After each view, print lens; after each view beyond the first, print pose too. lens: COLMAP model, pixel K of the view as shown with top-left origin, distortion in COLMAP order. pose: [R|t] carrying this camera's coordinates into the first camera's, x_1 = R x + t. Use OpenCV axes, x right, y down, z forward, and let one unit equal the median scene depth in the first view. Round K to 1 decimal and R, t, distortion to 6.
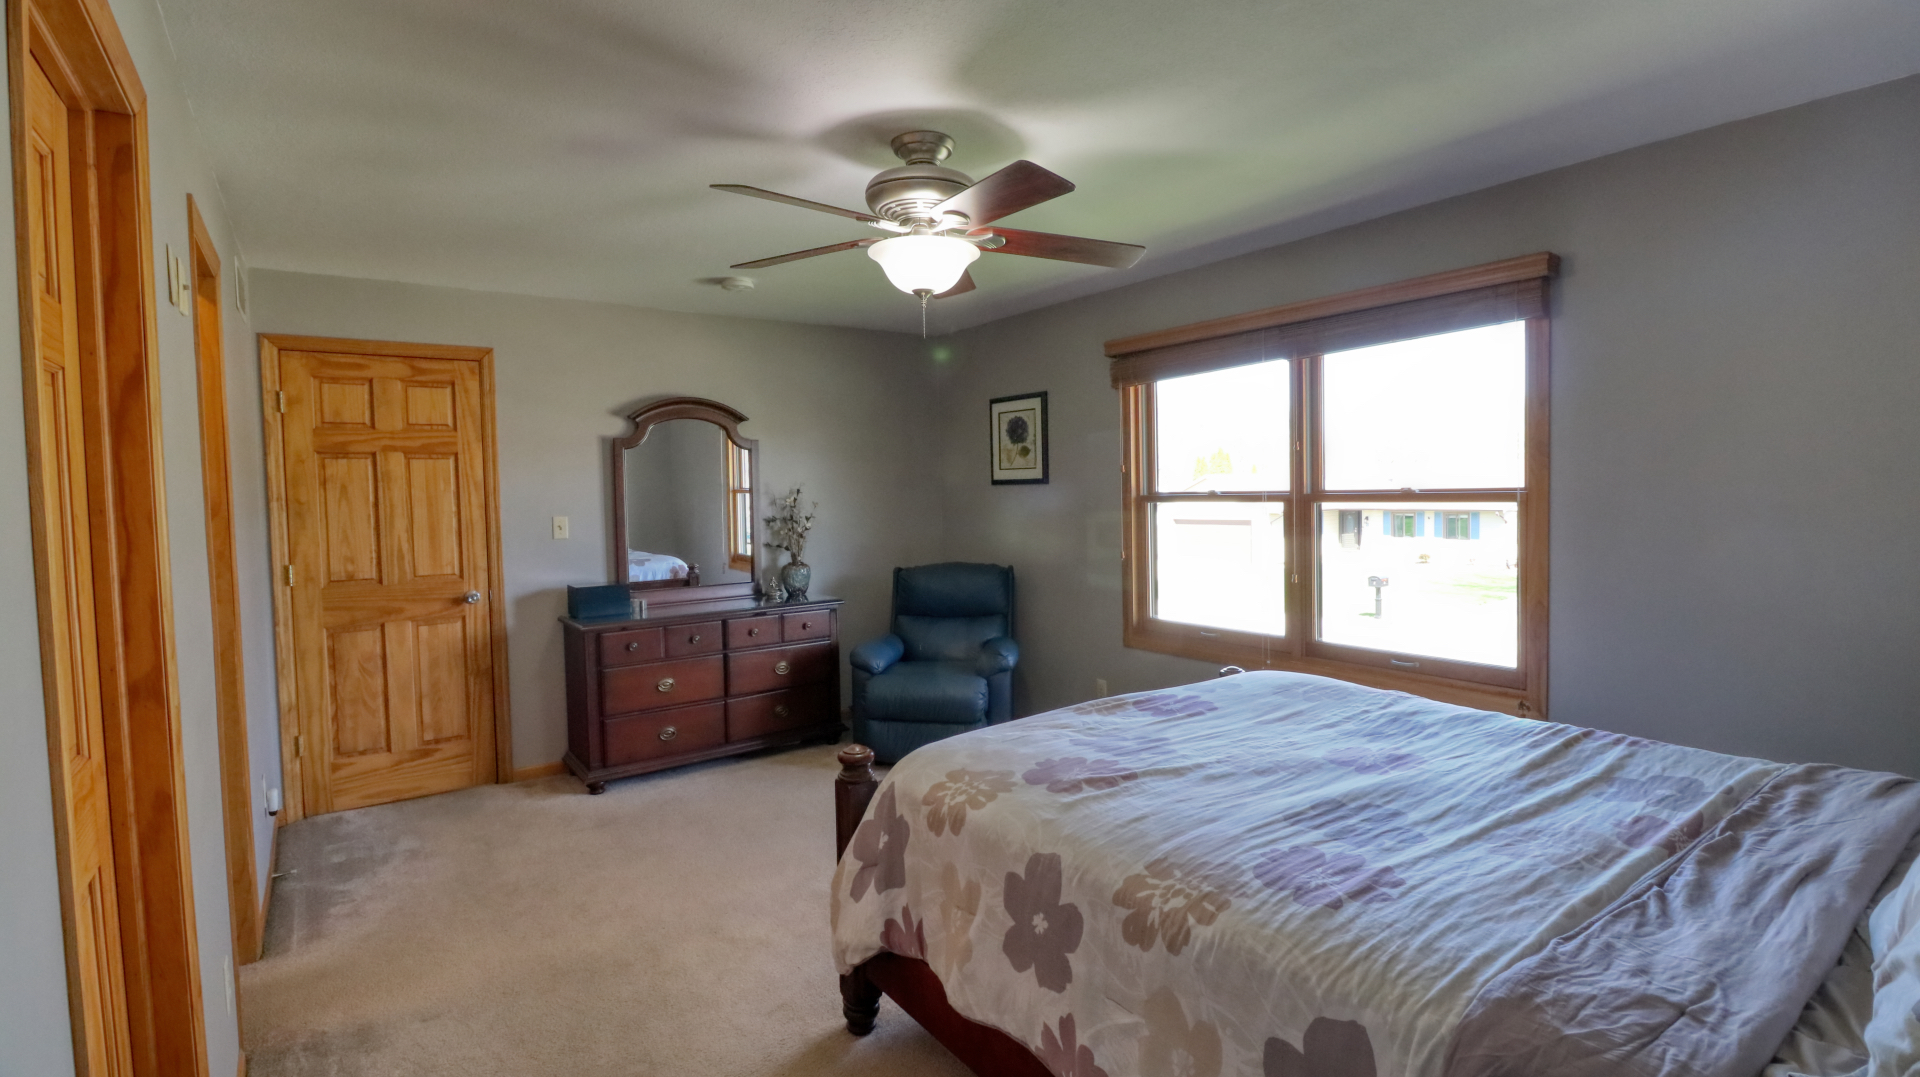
lens RADIAL K [[887.1, 0, 956.2], [0, 887.1, 531.2], [0, 0, 1]] dist [-0.000313, -0.005817]
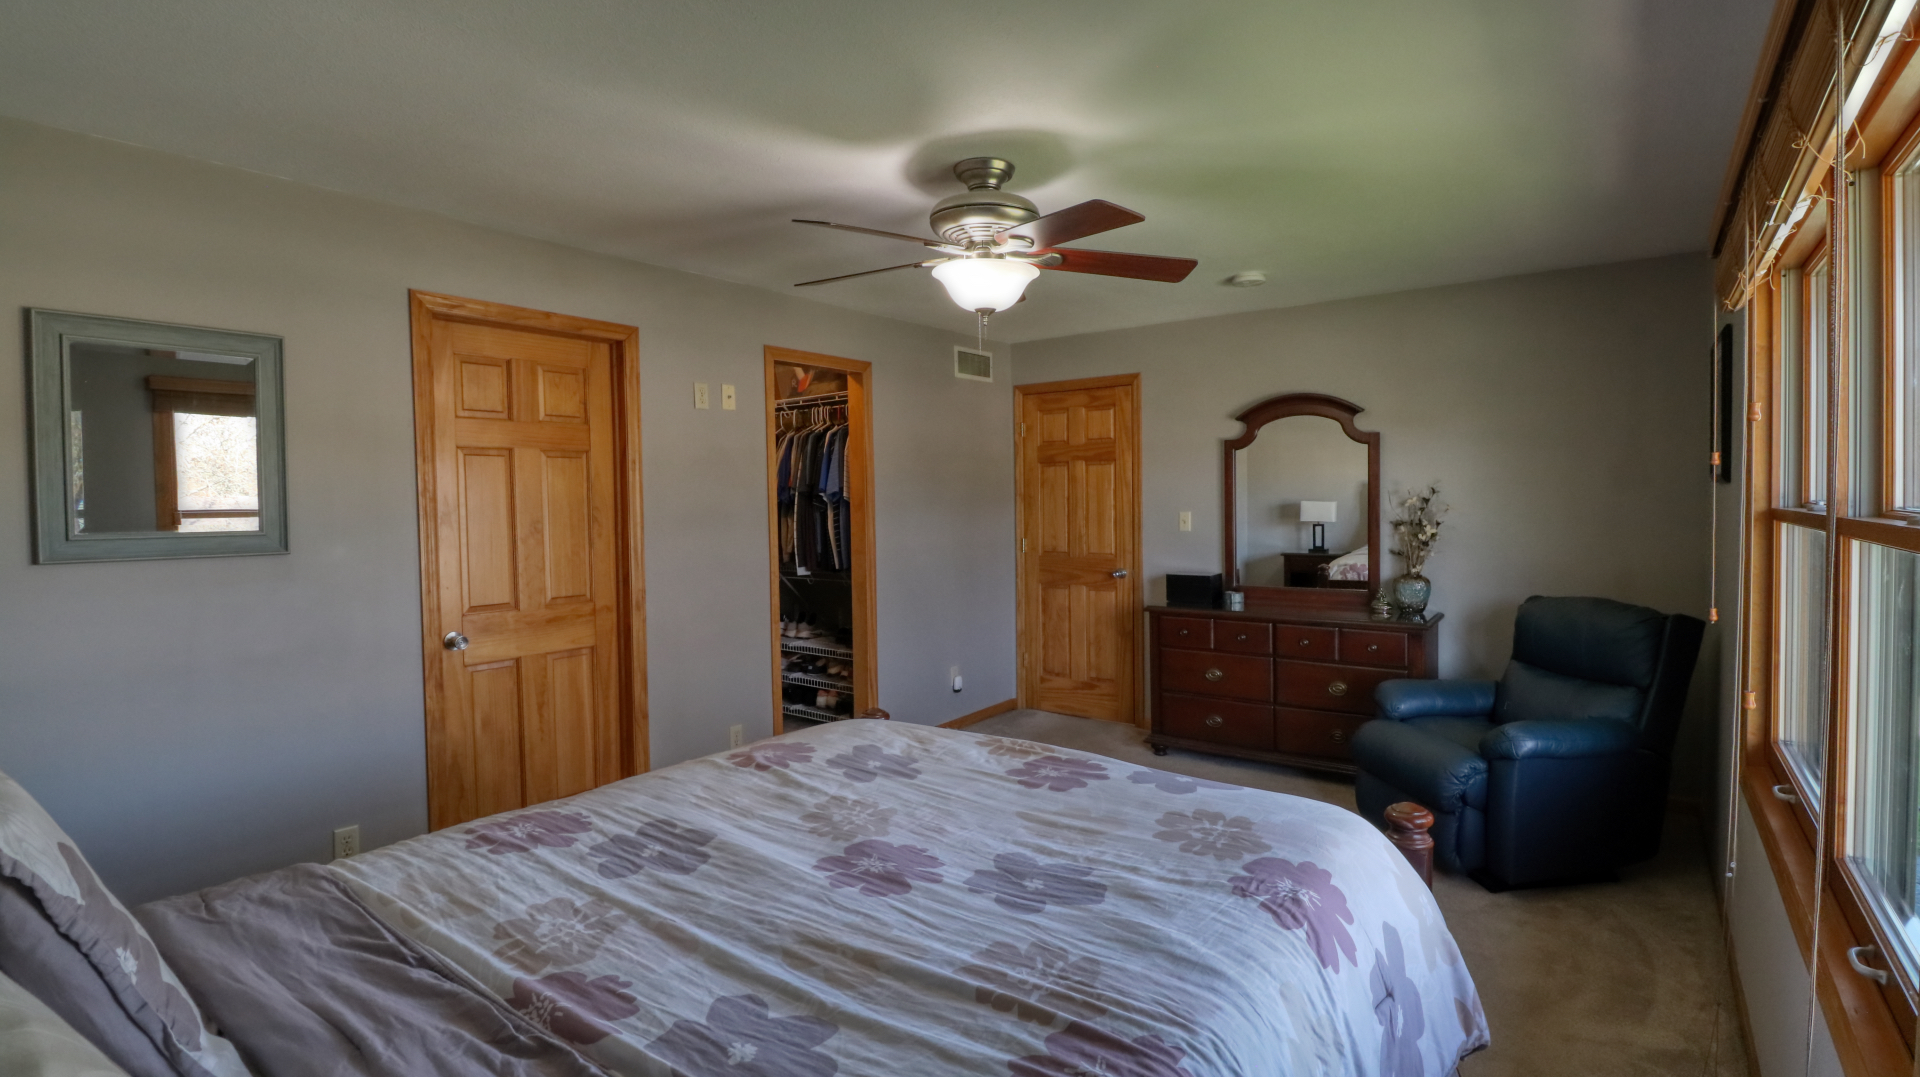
lens RADIAL K [[887.1, 0, 965.4], [0, 887.1, 538.1], [0, 0, 1]] dist [-0.000313, -0.005817]
pose [[0.303191, 0.060484, -0.951008, 1.109713], [-0.036707, 0.997984, 0.051769, -0.062391], [0.952222, 0.019212, 0.304800, 0.766424]]
